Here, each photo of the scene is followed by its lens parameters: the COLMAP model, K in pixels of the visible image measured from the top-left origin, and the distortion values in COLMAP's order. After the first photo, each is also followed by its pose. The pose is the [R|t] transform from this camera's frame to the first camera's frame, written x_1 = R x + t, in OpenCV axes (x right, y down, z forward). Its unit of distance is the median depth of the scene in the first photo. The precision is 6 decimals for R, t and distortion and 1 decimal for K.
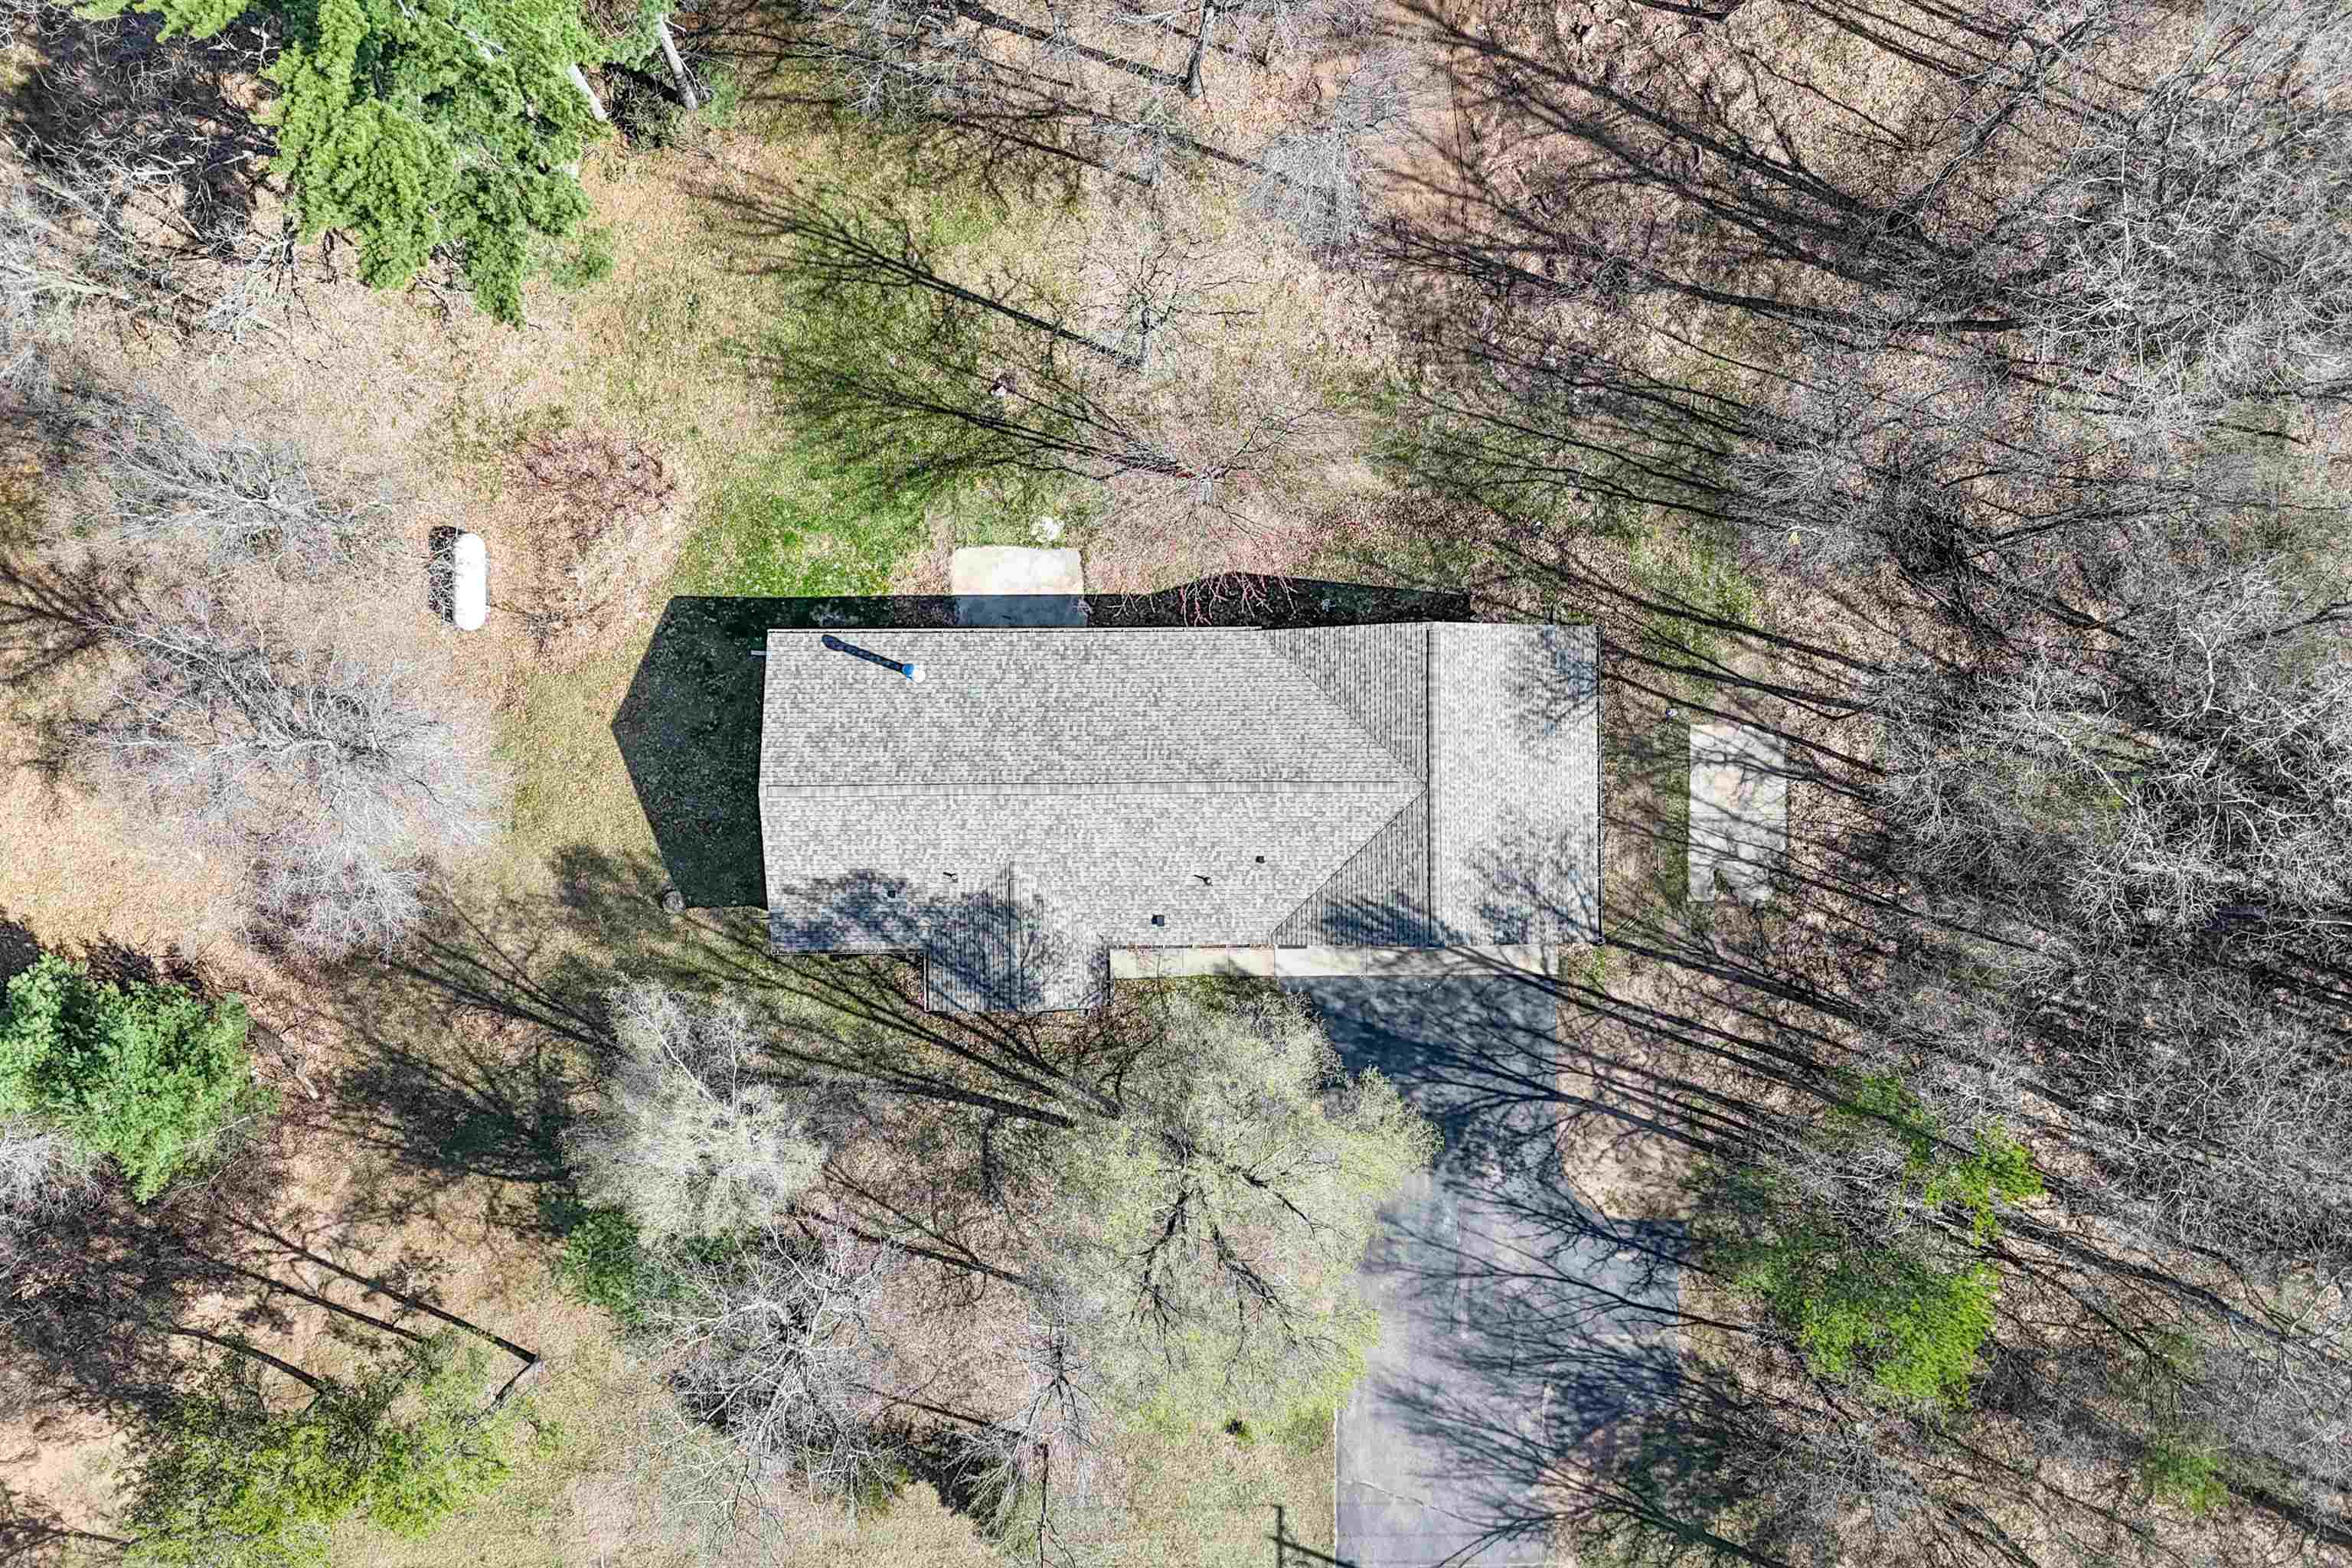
lens RADIAL K [[1769.3, 0, 1176.0], [0, 1769.3, 784.0], [0, 0, 1]] dist [0.063754, -0.091431]
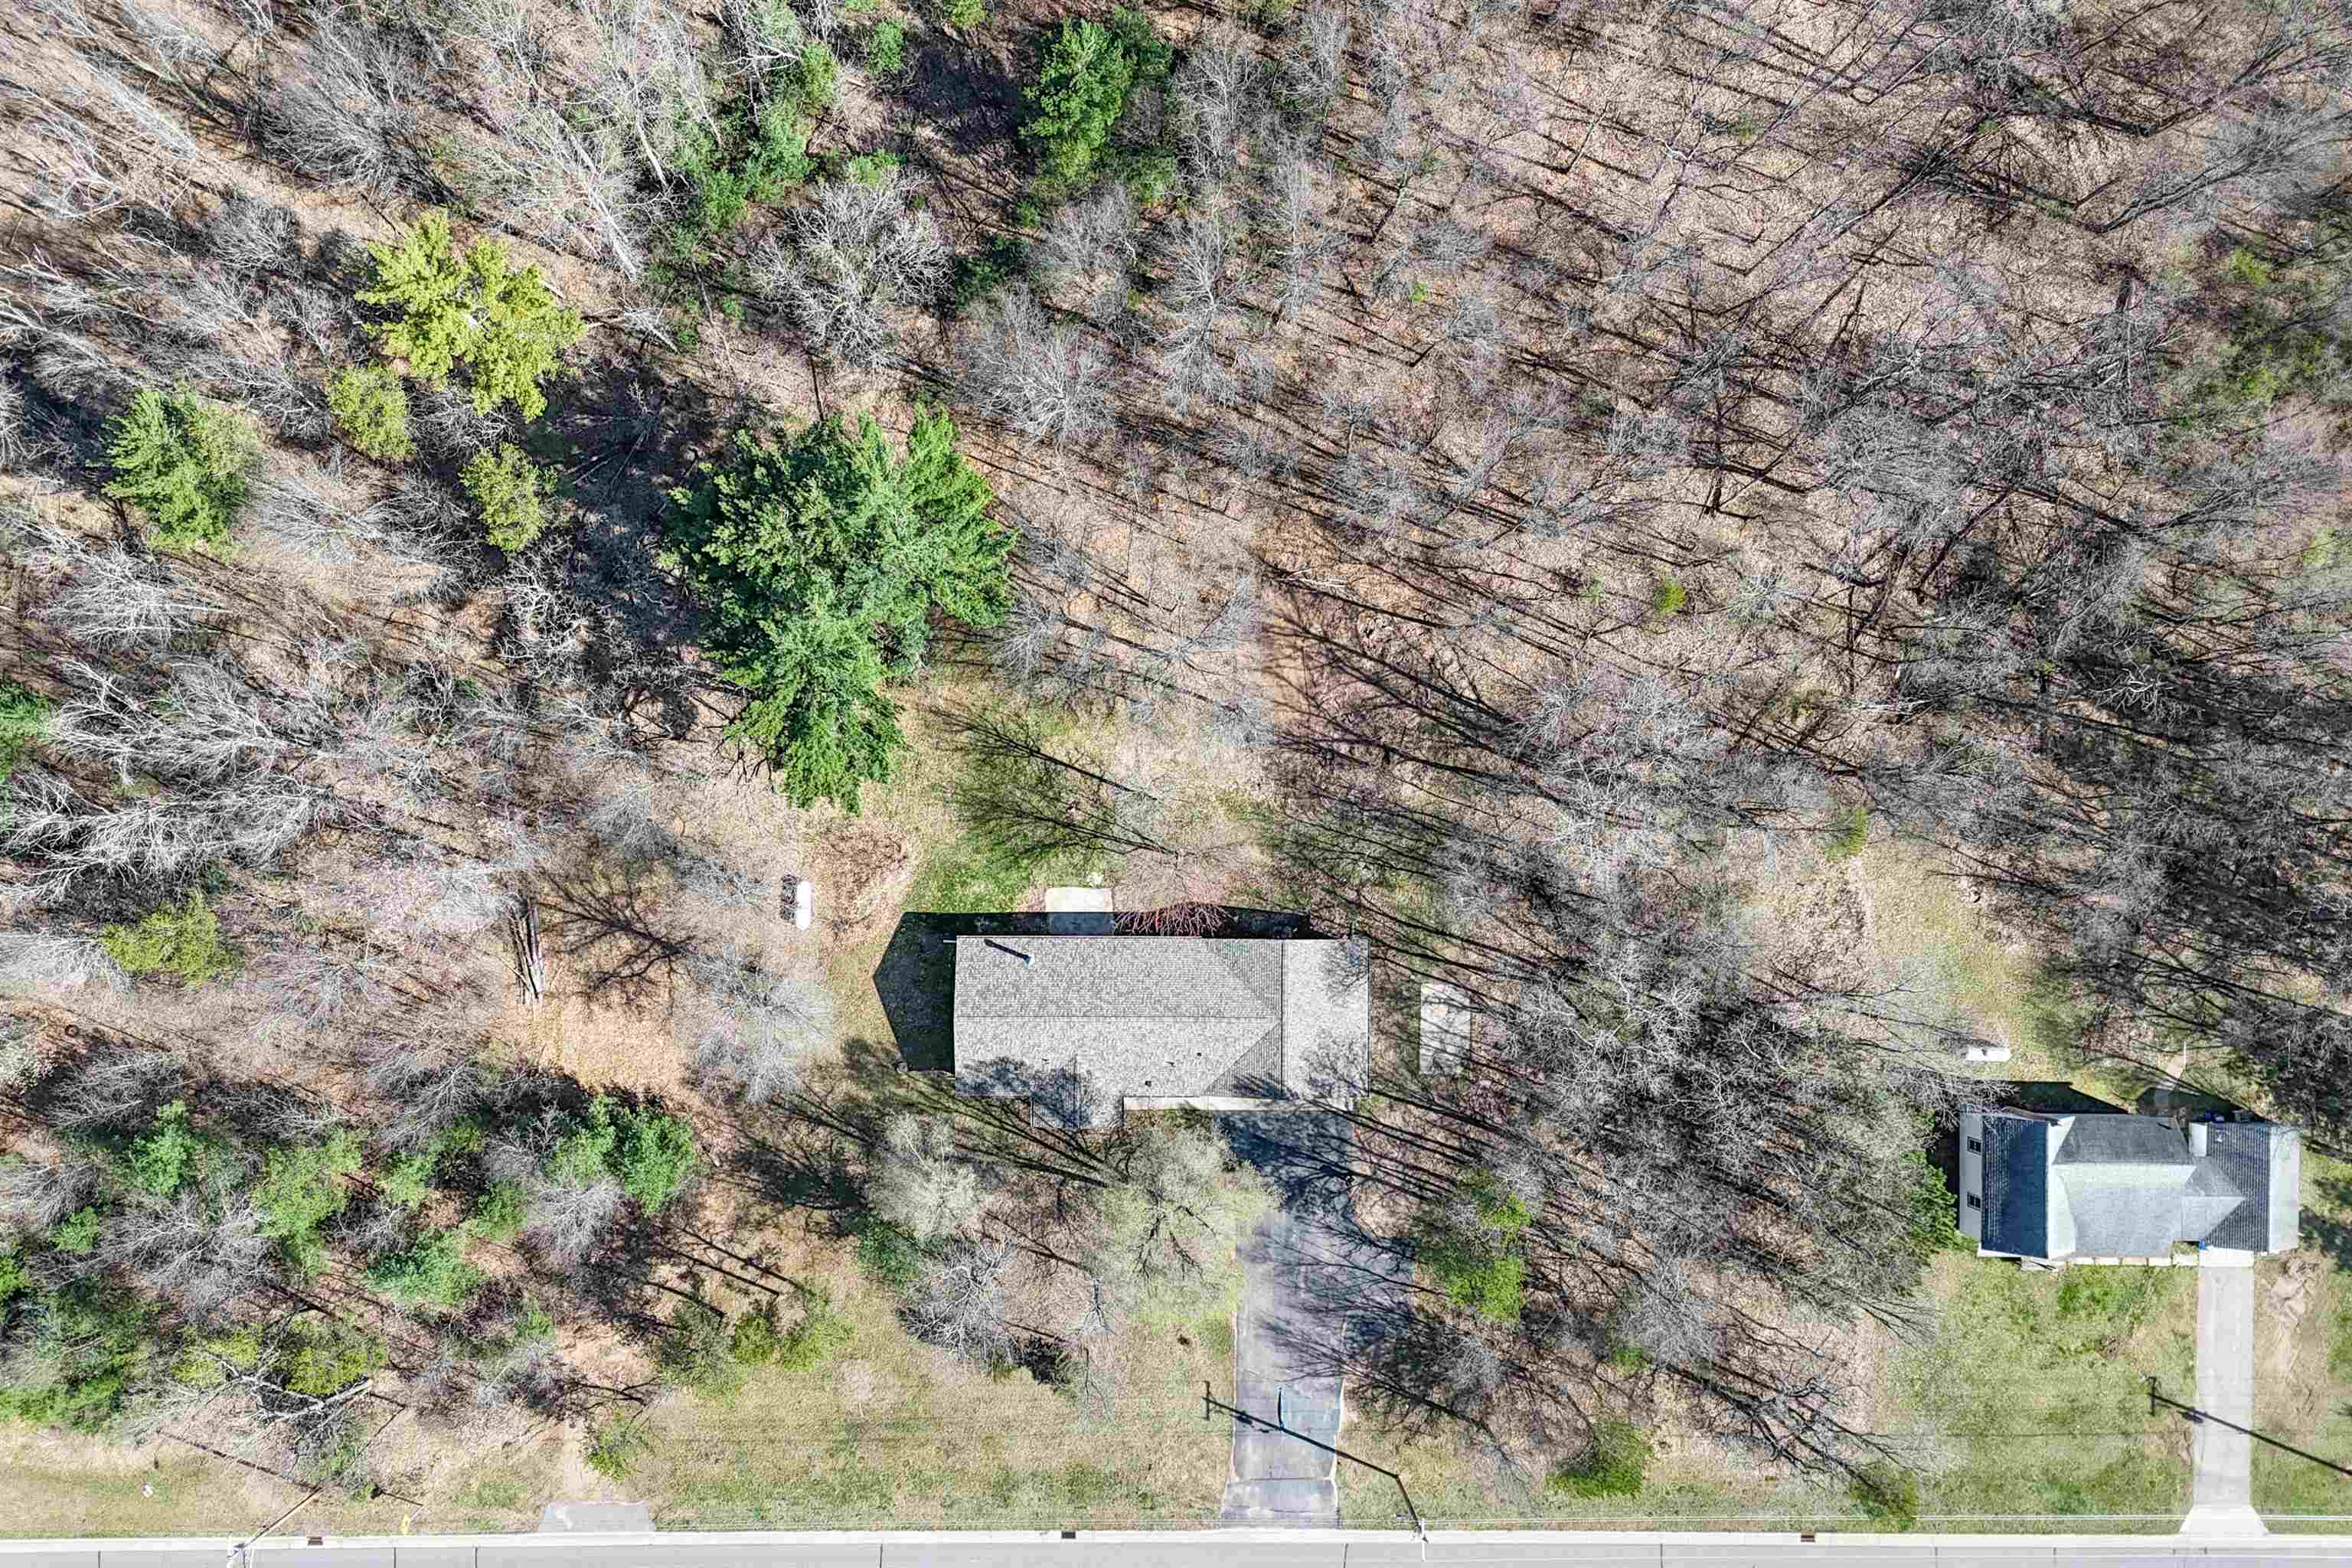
lens RADIAL K [[1723.0, 0, 1187.1], [0, 1723.0, 825.1], [0, 0, 1]] dist [0.062905, -0.065534]
pose [[0.999896, 0.014250, 0.002085, 0.023977], [-0.014228, 0.999847, -0.010165, -0.185811], [-0.002230, 0.010135, 0.999946, -0.907701]]
